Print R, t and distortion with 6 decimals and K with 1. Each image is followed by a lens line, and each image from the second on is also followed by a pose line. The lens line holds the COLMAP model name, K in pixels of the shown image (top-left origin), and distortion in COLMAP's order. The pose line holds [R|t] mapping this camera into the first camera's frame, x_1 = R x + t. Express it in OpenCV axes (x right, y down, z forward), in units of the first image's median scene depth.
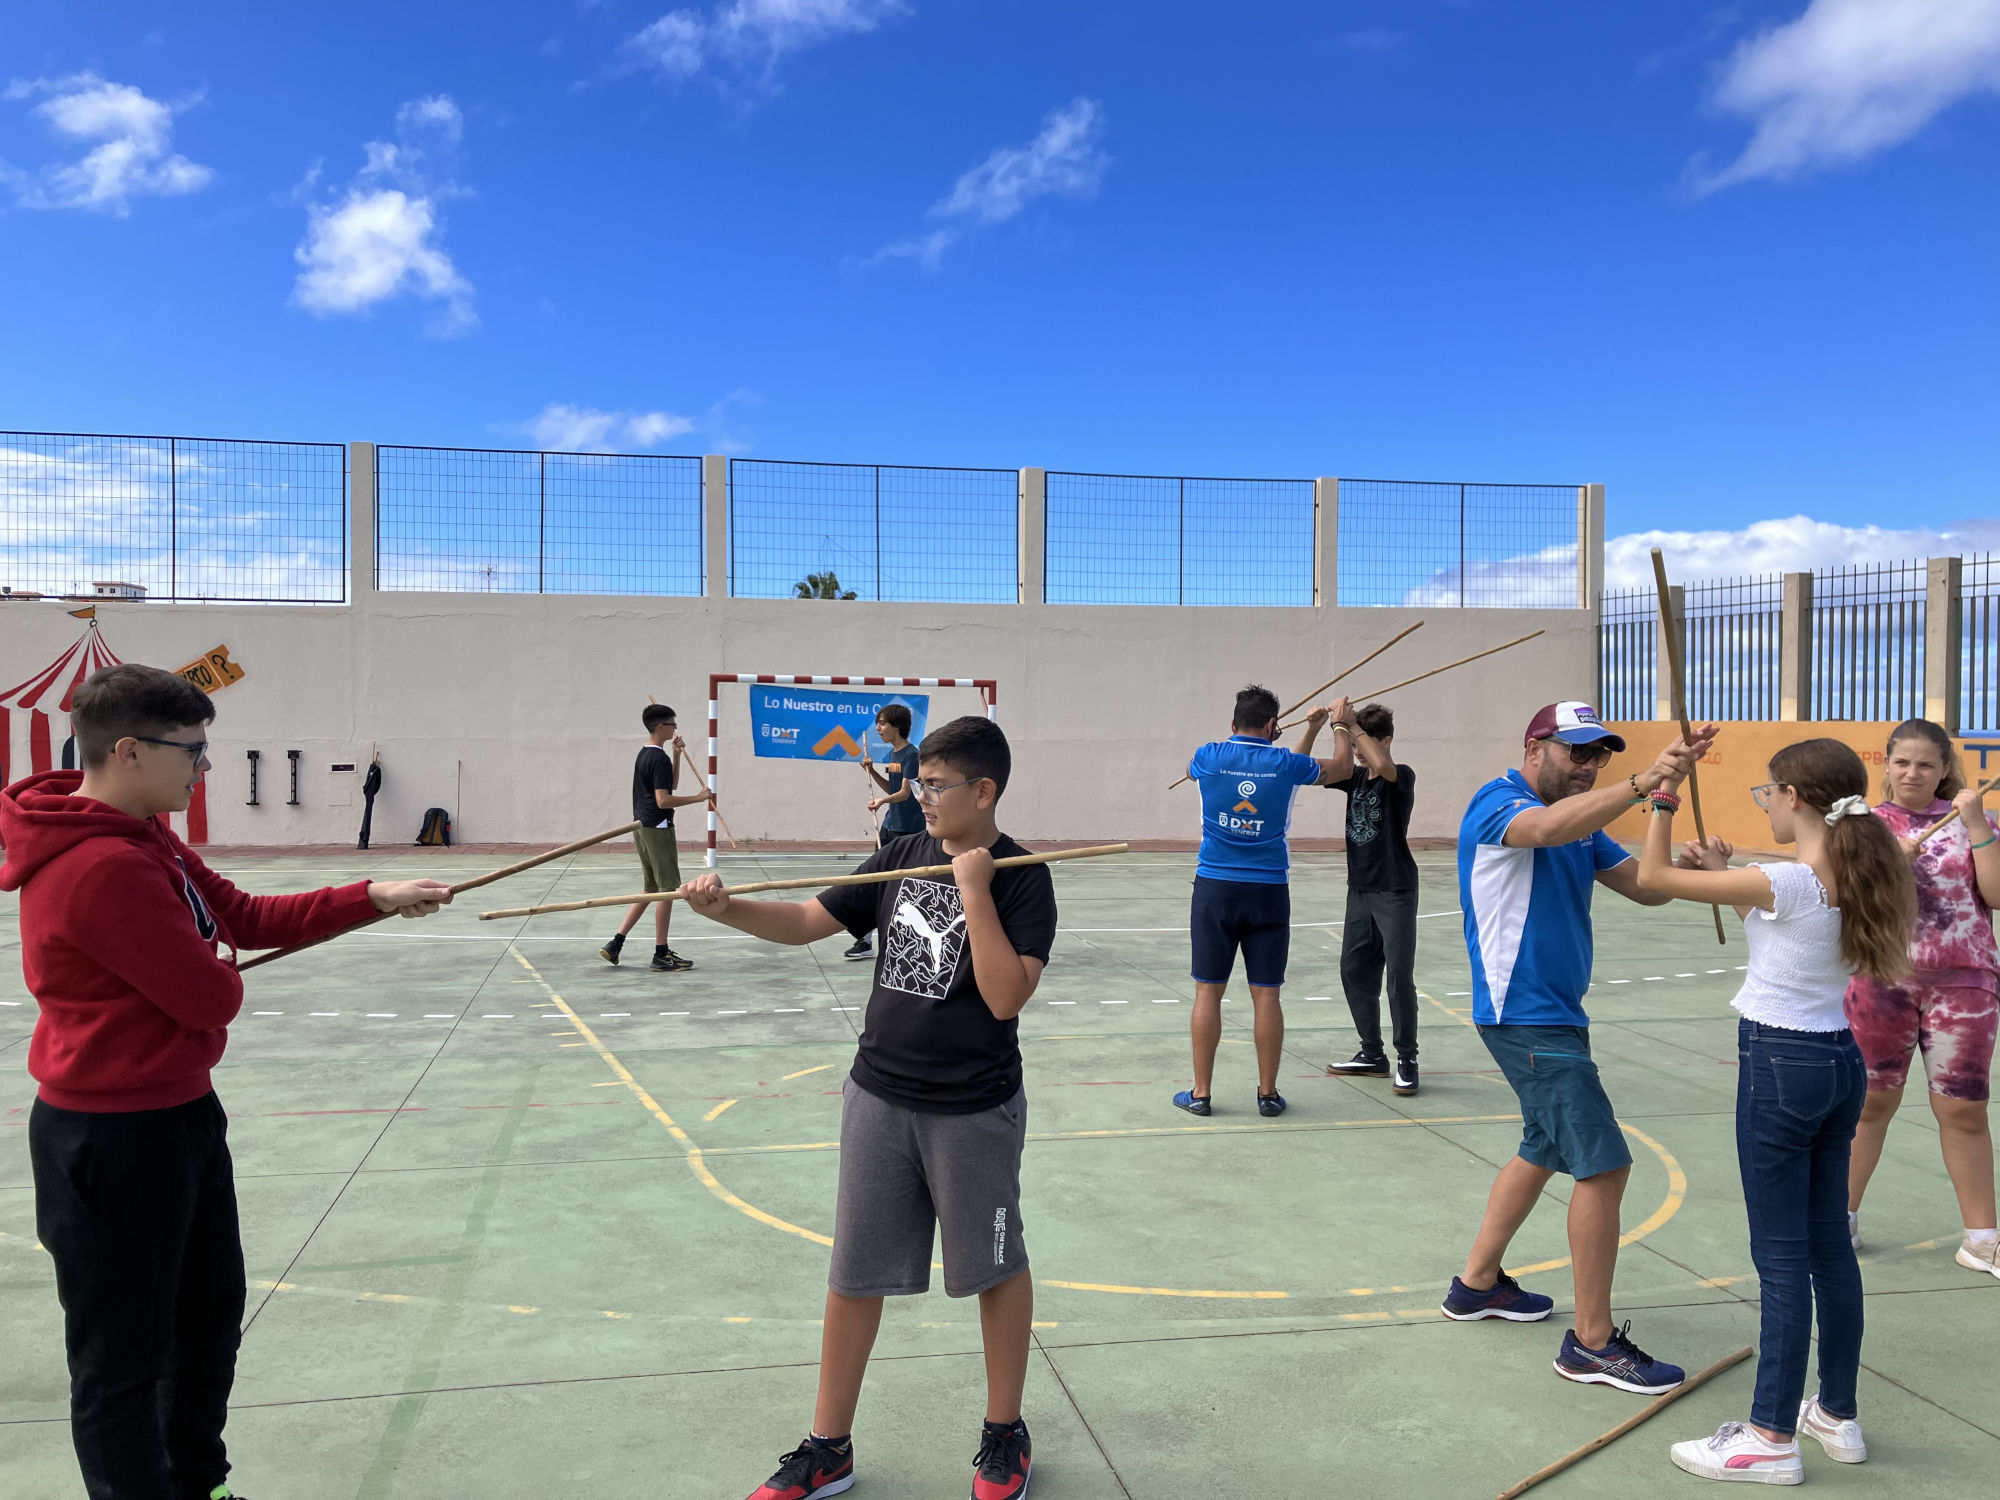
lens RADIAL K [[1605.2, 0, 1000.0], [0, 1605.2, 750.0], [0, 0, 1]] dist [0.050232, -0.146446]
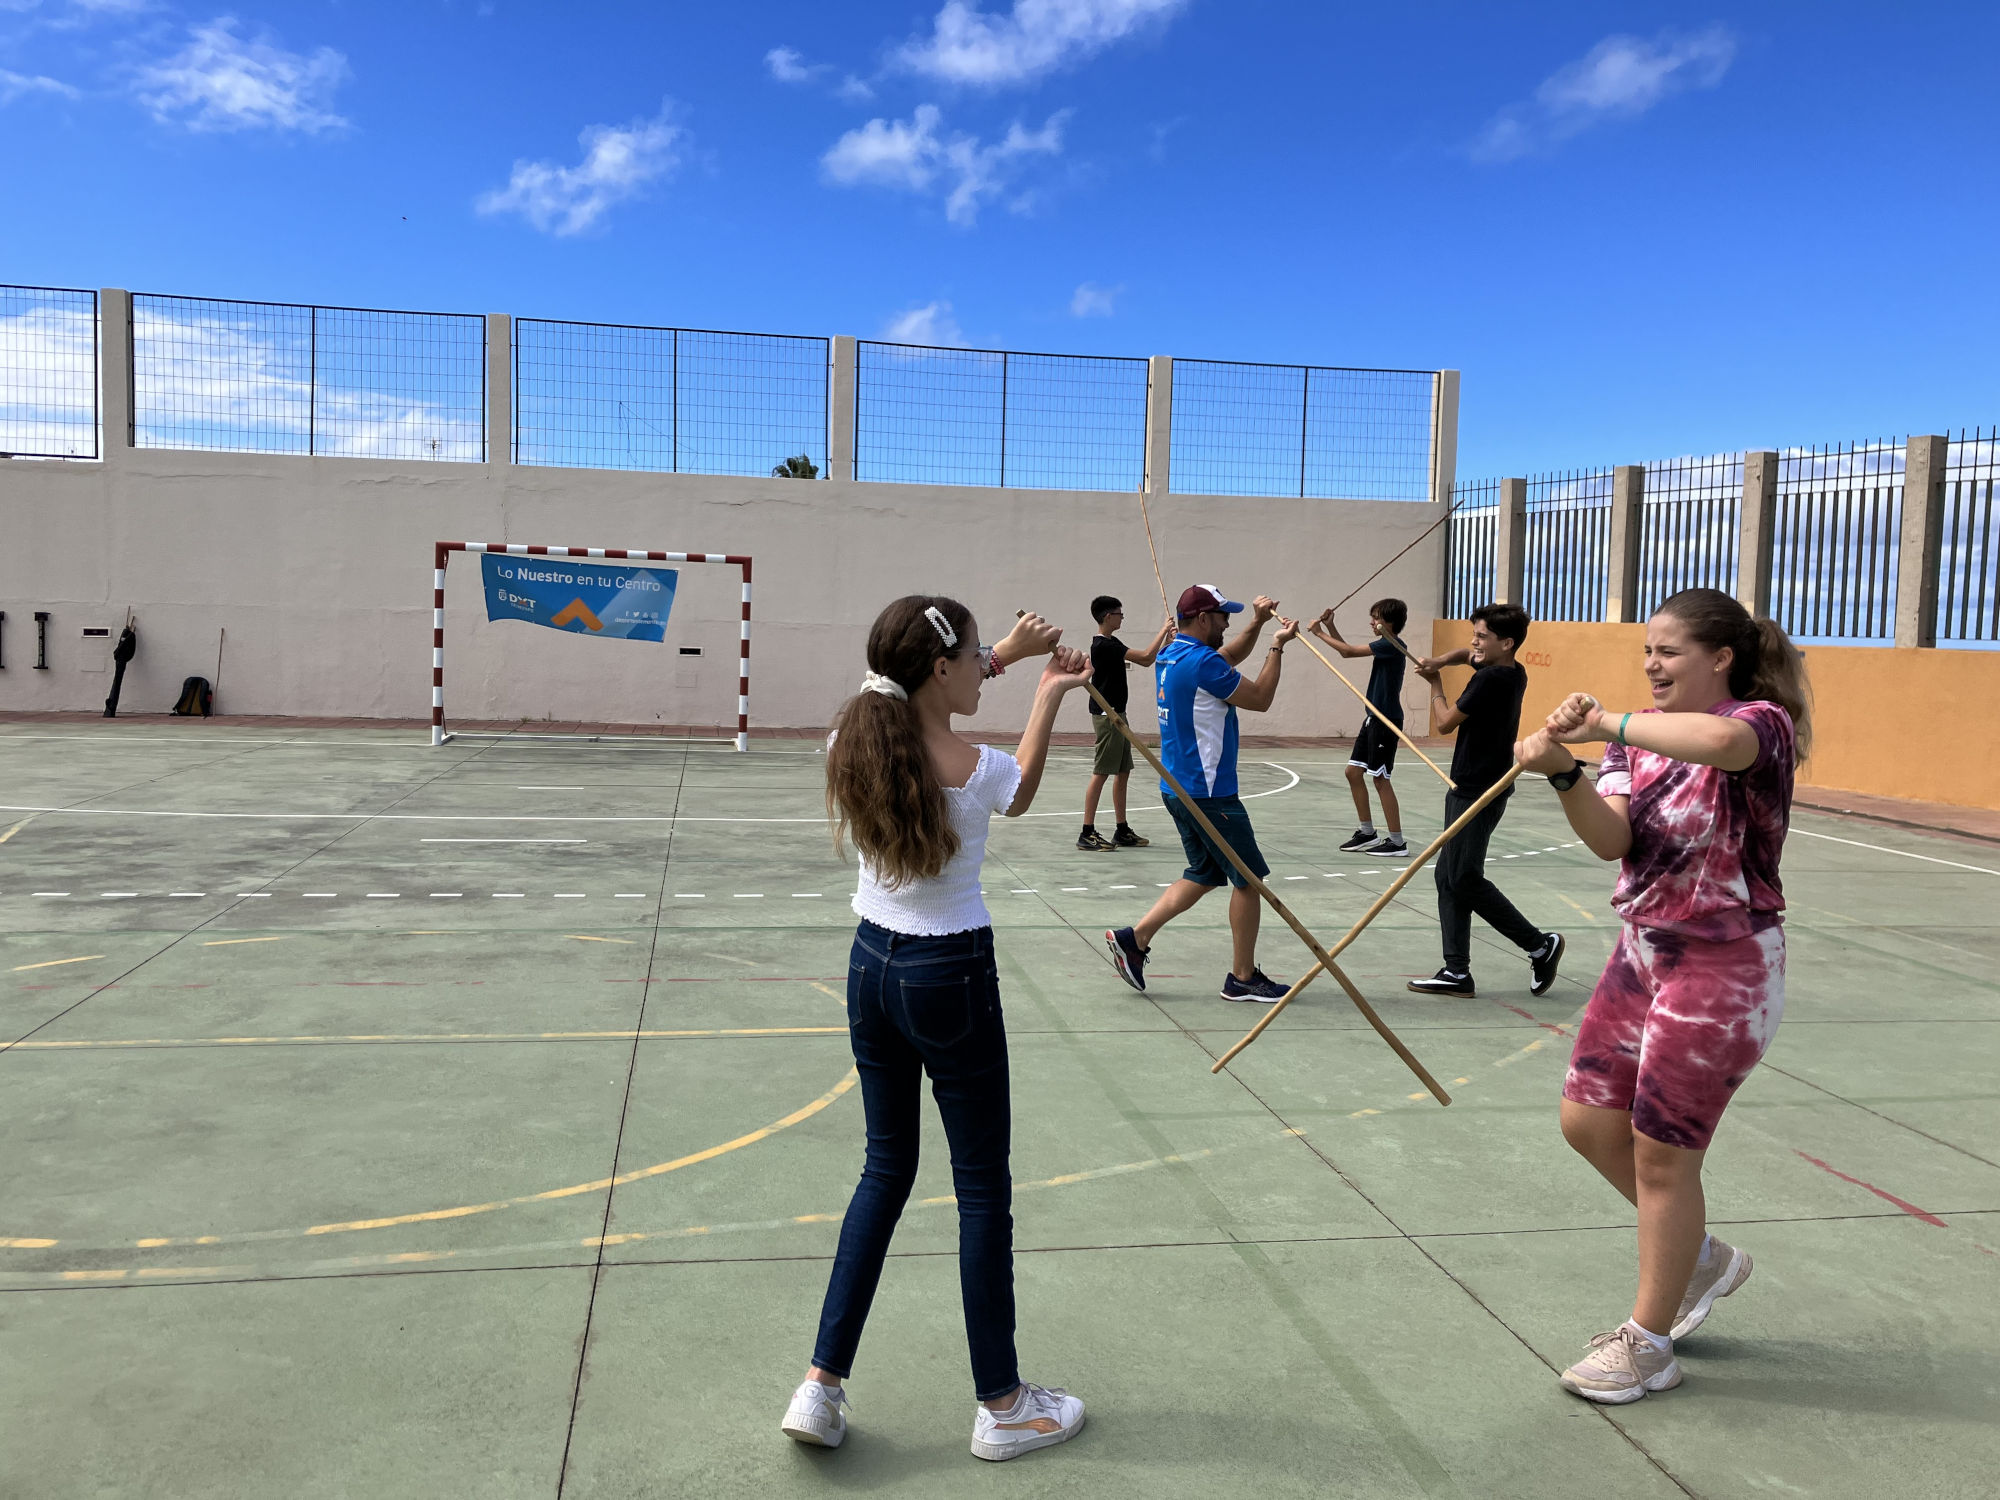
lens RADIAL K [[1615.5, 0, 1003.4], [0, 1615.5, 719.6], [0, 0, 1]] dist [0.049841, -0.042774]
pose [[0.999634, 0.026407, -0.005922, 0.157061], [-0.026100, 0.998557, 0.046935, 0.003854], [0.007153, -0.046763, 0.998880, 0.041382]]
